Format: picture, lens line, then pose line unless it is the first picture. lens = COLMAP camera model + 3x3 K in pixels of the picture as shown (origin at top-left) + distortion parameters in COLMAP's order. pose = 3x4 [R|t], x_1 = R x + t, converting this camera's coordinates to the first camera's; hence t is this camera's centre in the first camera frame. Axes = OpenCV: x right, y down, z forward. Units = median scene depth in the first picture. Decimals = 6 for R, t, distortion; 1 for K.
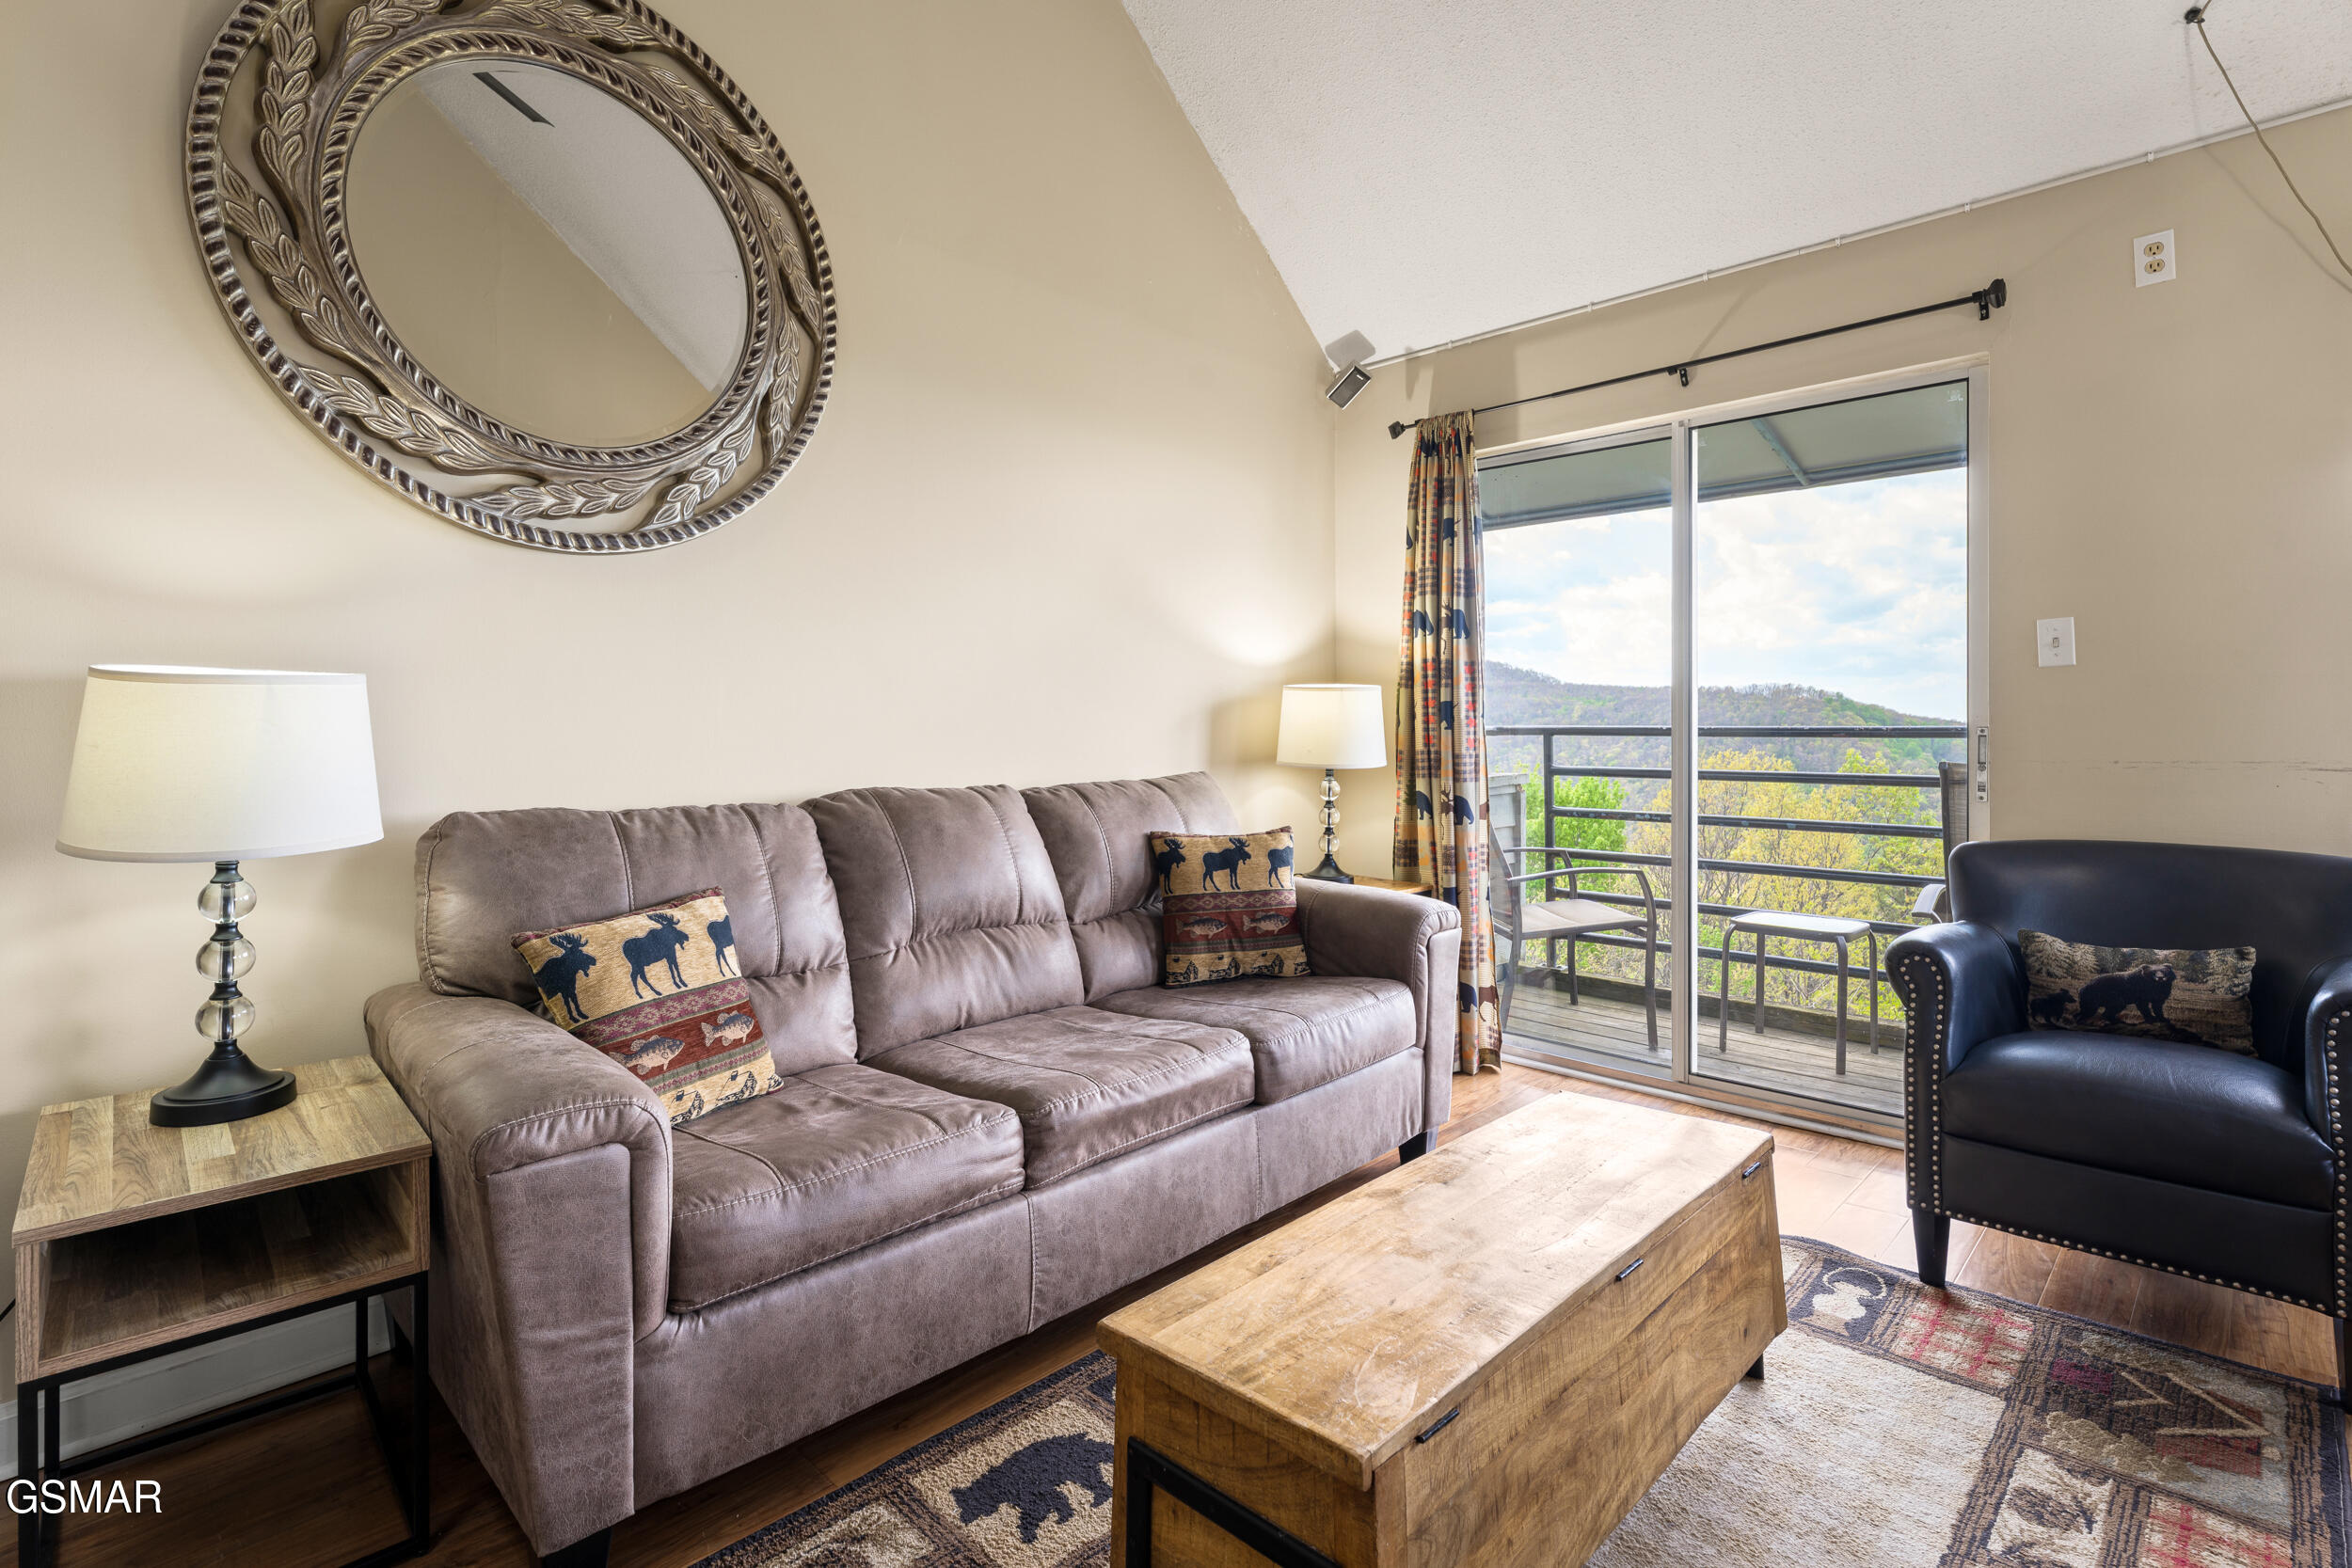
lens RADIAL K [[1131.9, 0, 1178.5], [0, 1131.9, 727.2], [0, 0, 1]] dist [0.002664, -0.000656]
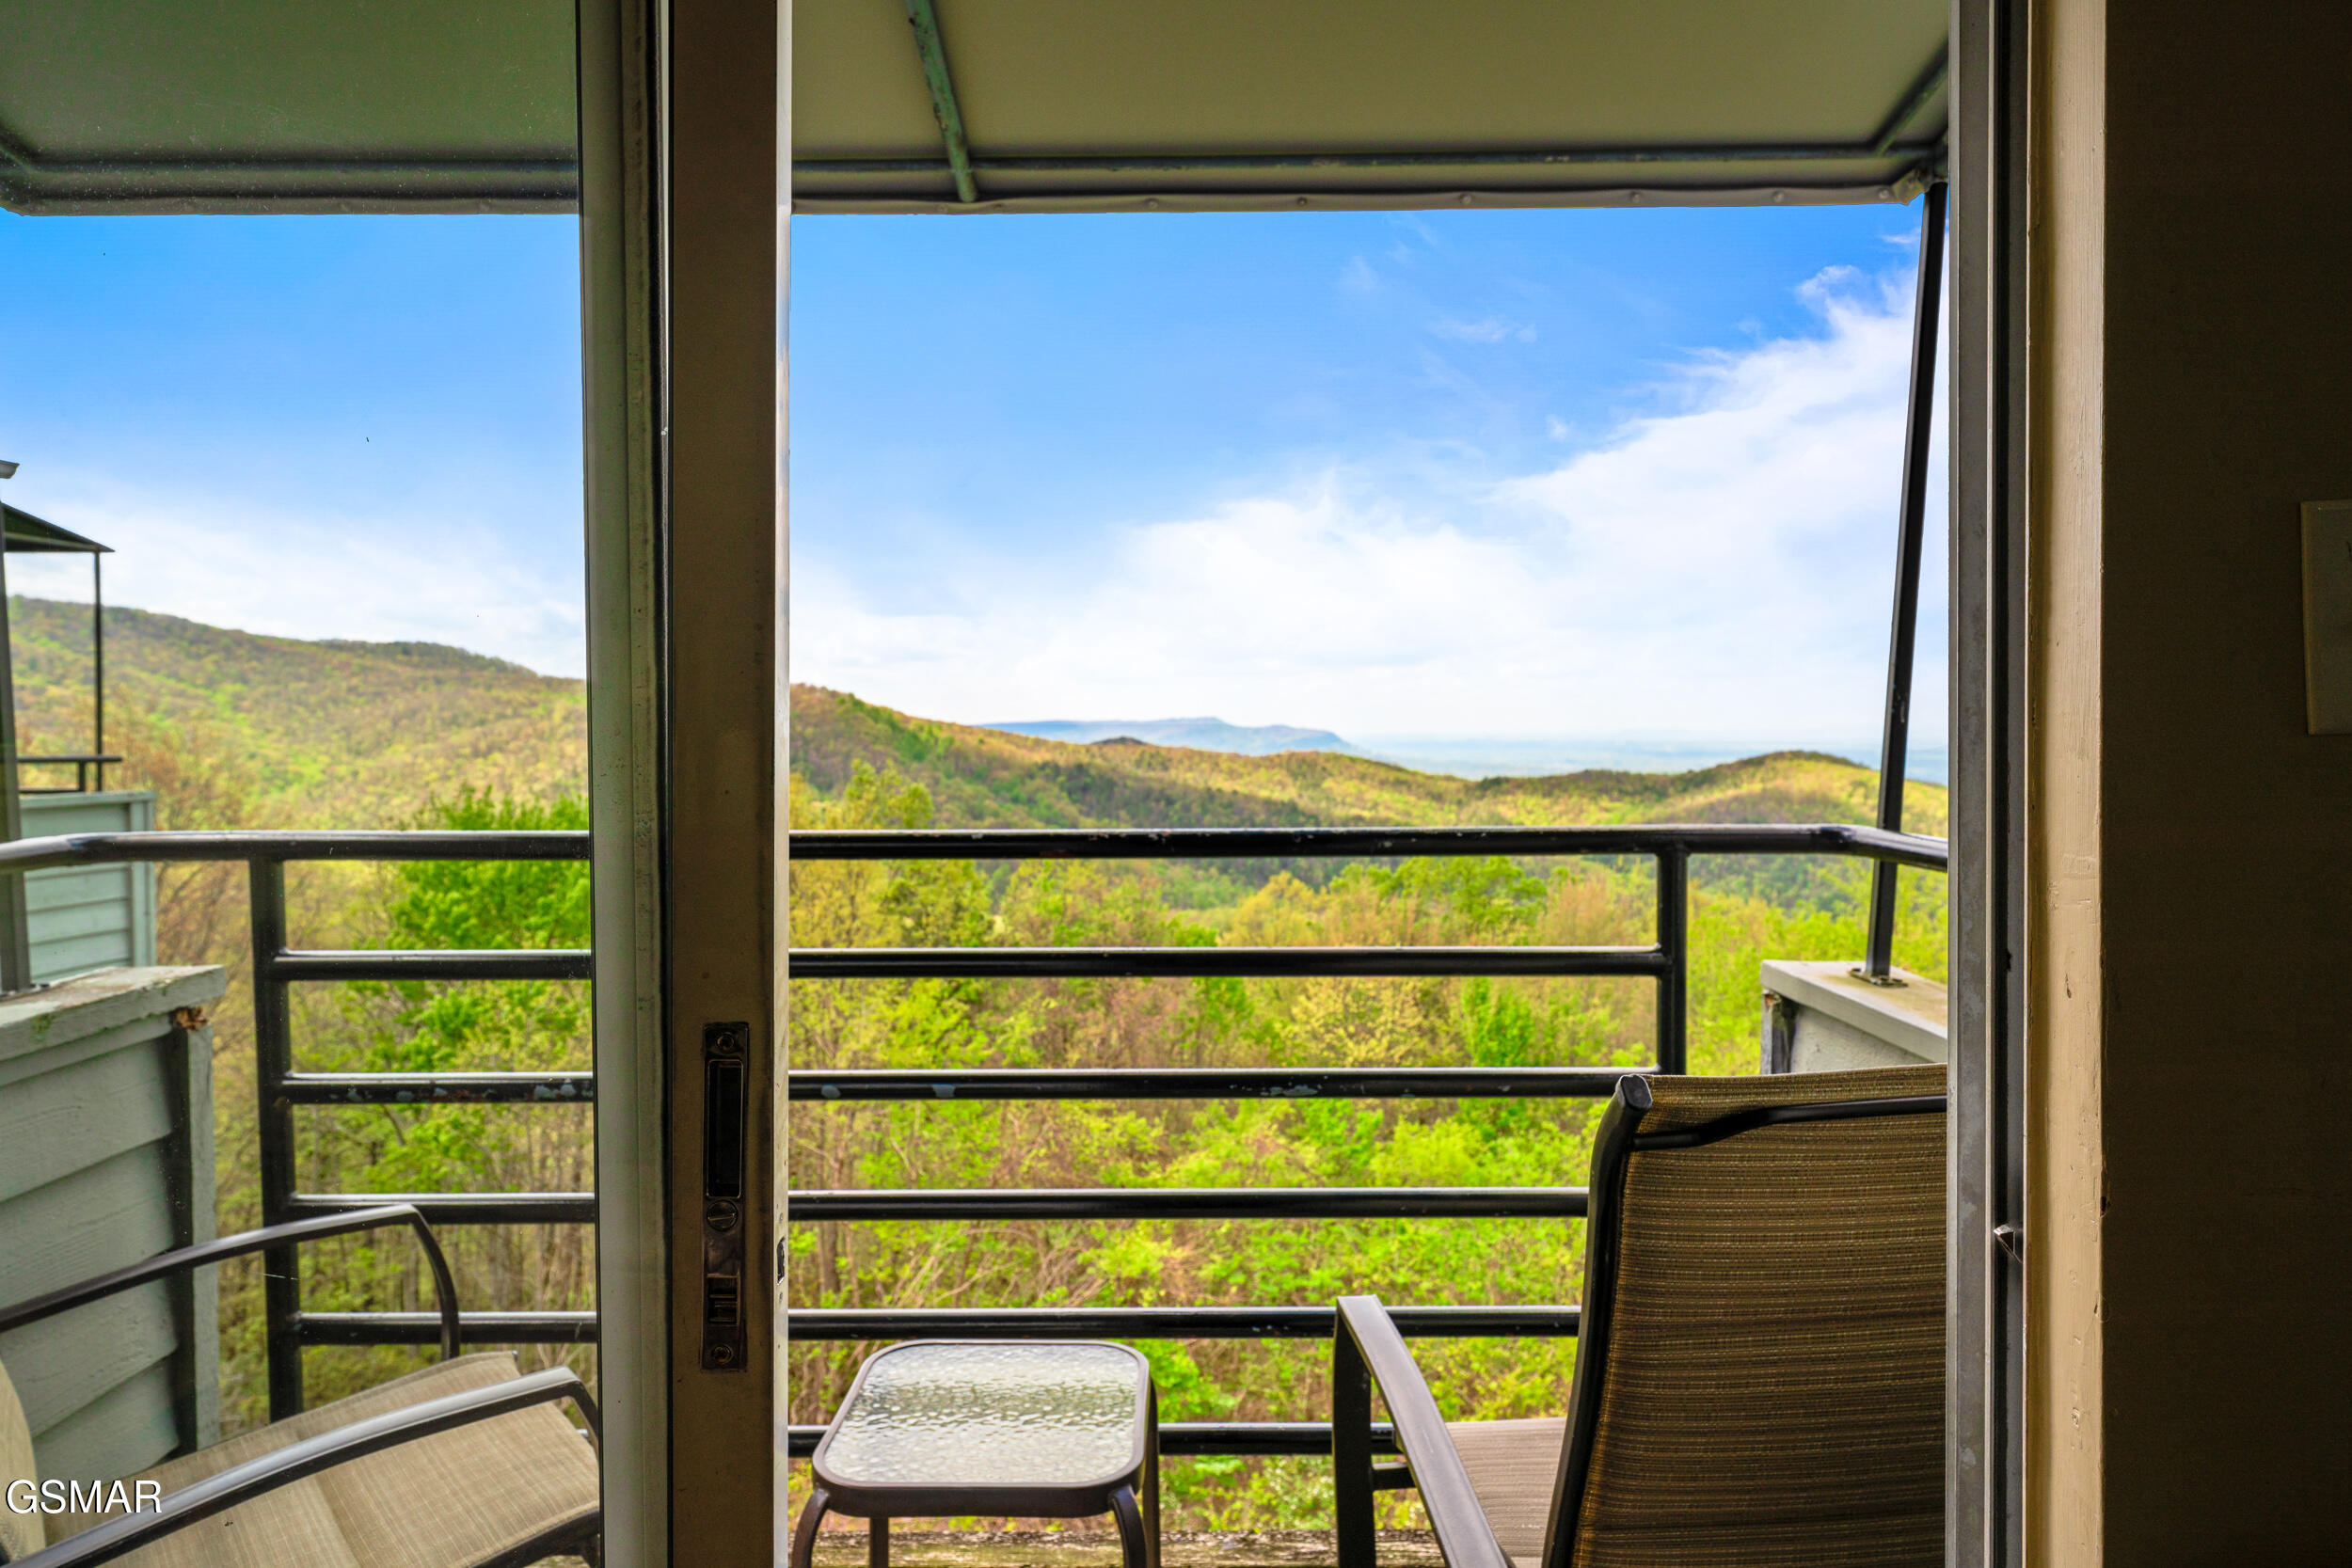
lens RADIAL K [[1354.5, 0, 1190.4], [0, 1354.5, 747.7], [0, 0, 1]] dist [-0.006008, 0.001186]
pose [[0.715227, -0.014140, 0.698749, 0.436016], [0.004837, 0.999872, 0.015283, -0.053361], [-0.698875, -0.007551, 0.715204, 0.952899]]
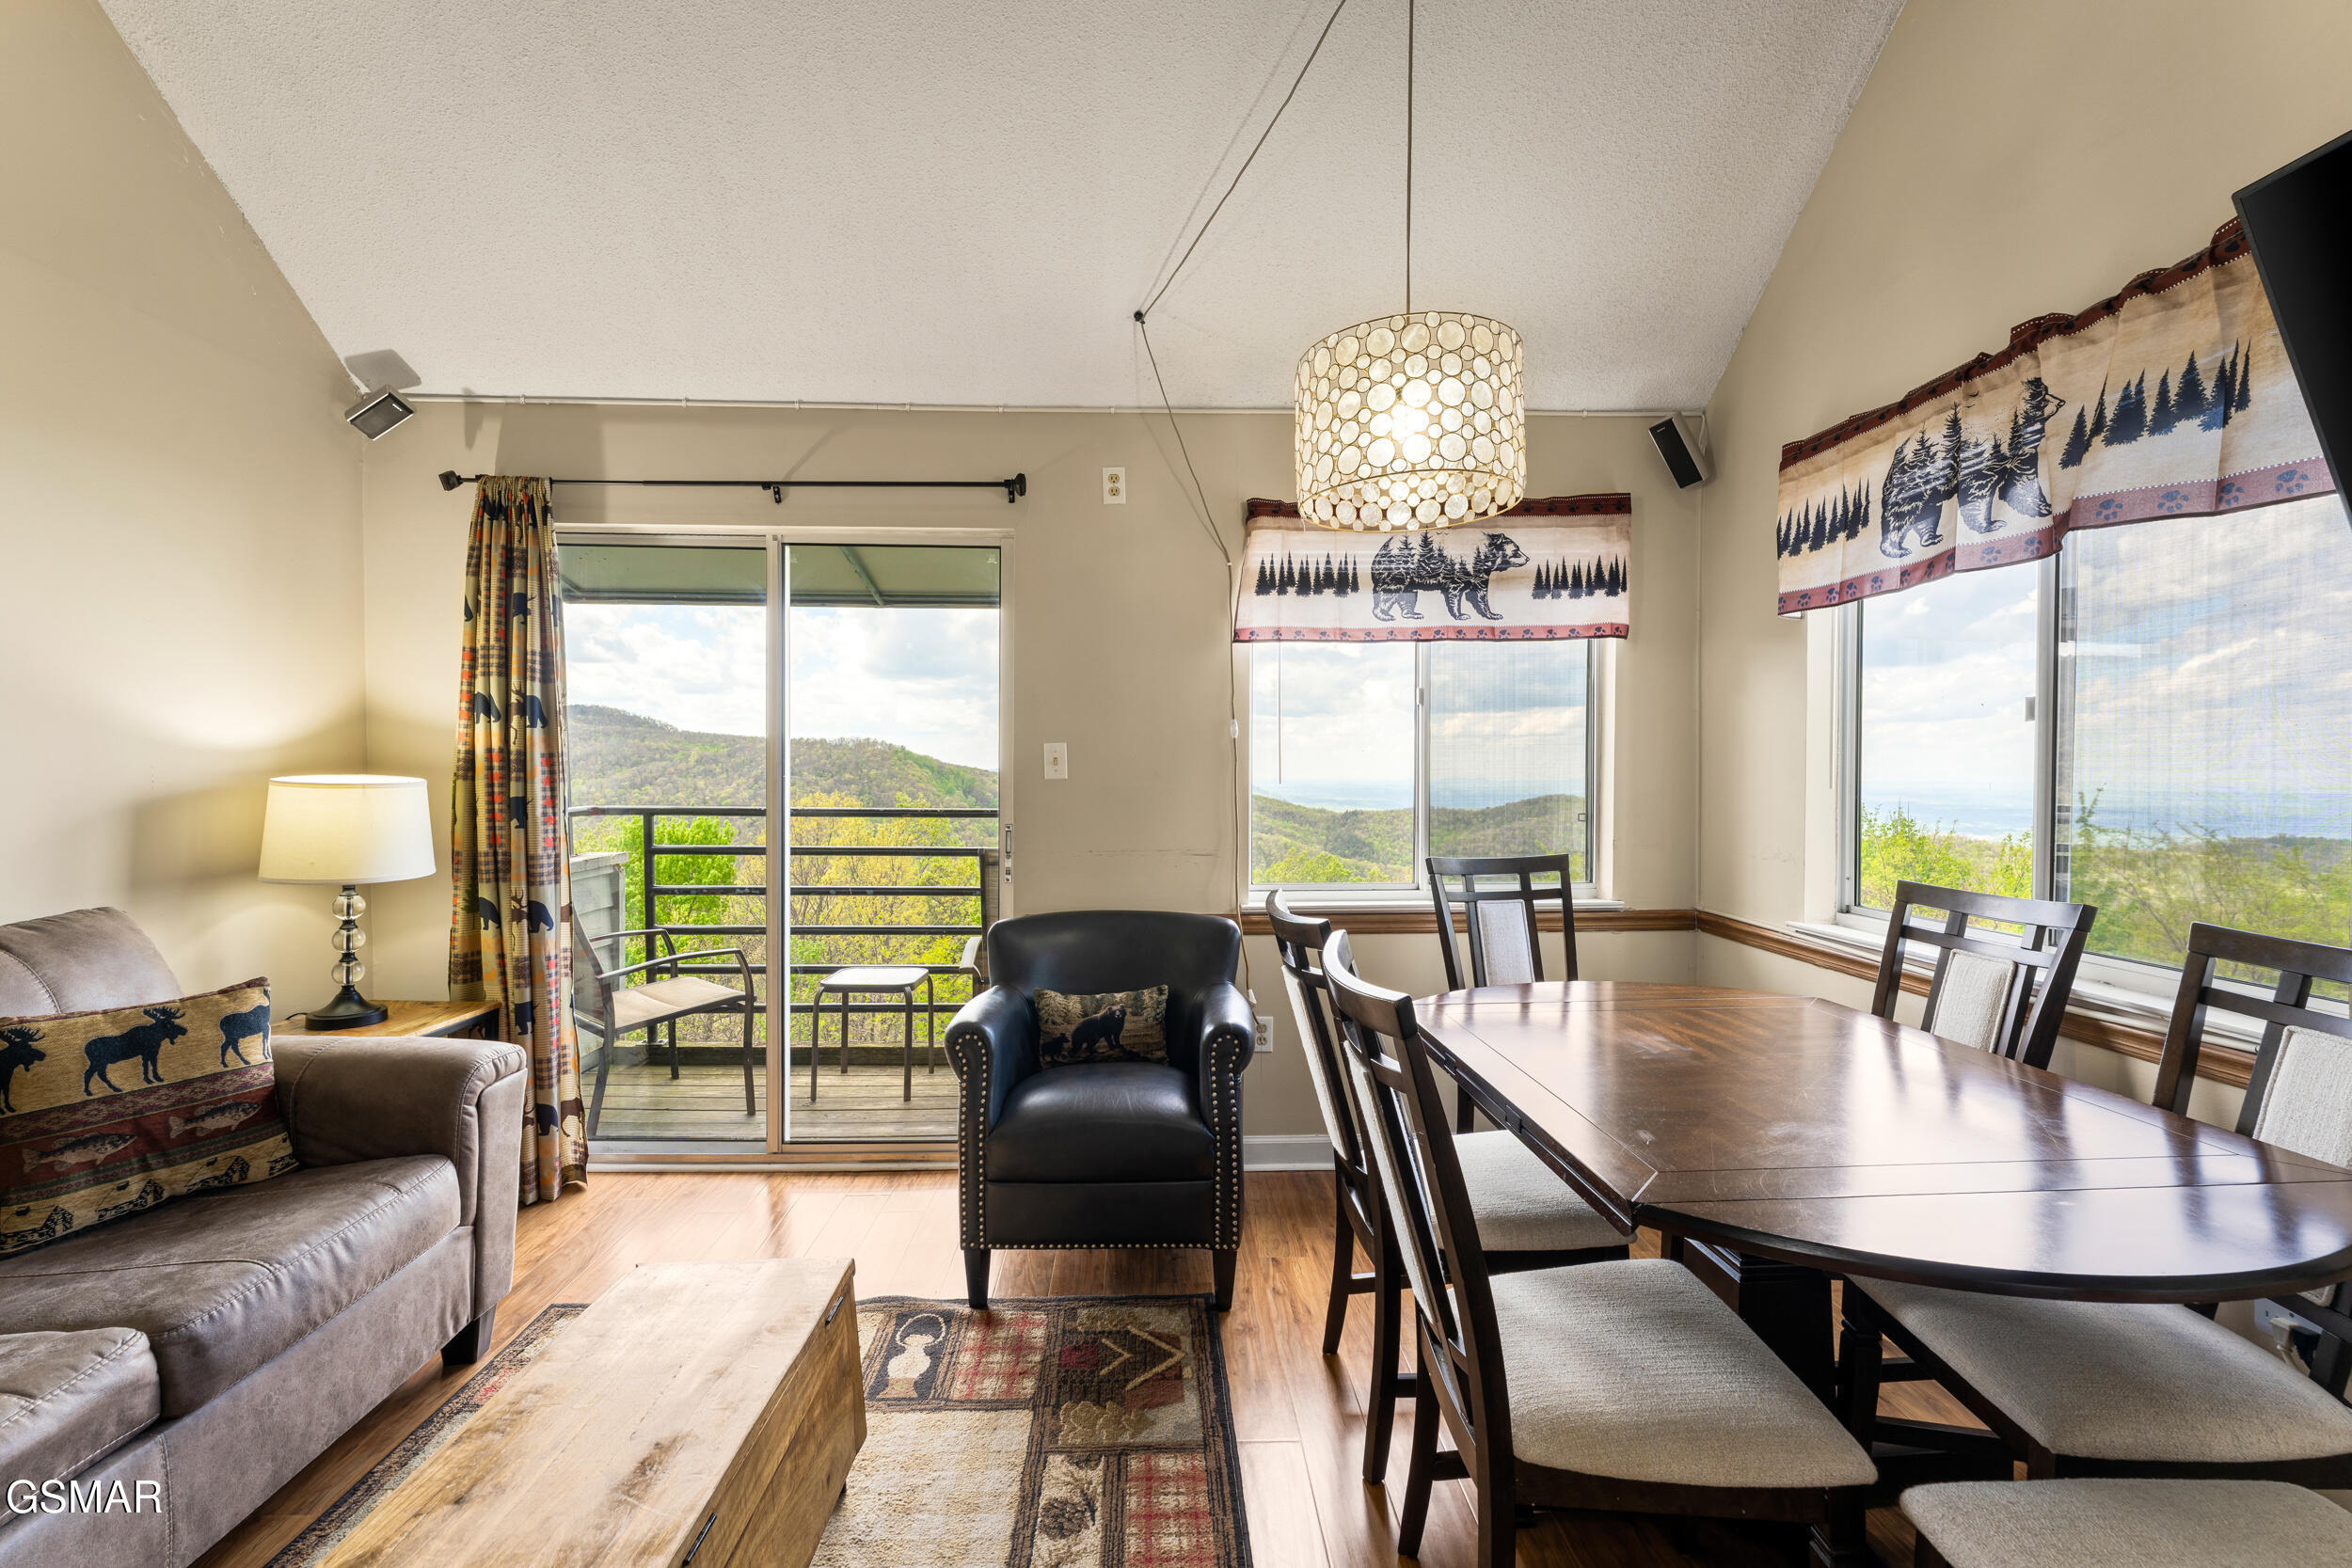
lens RADIAL K [[949.6, 0, 1174.2], [0, 949.6, 790.7], [0, 0, 1]] dist [-0.002491, -0.000924]
pose [[0.691489, -0.007443, 0.722348, 0.069732], [-0.008245, 0.999800, 0.018195, -0.060411], [-0.722340, -0.018537, 0.691290, 0.133377]]
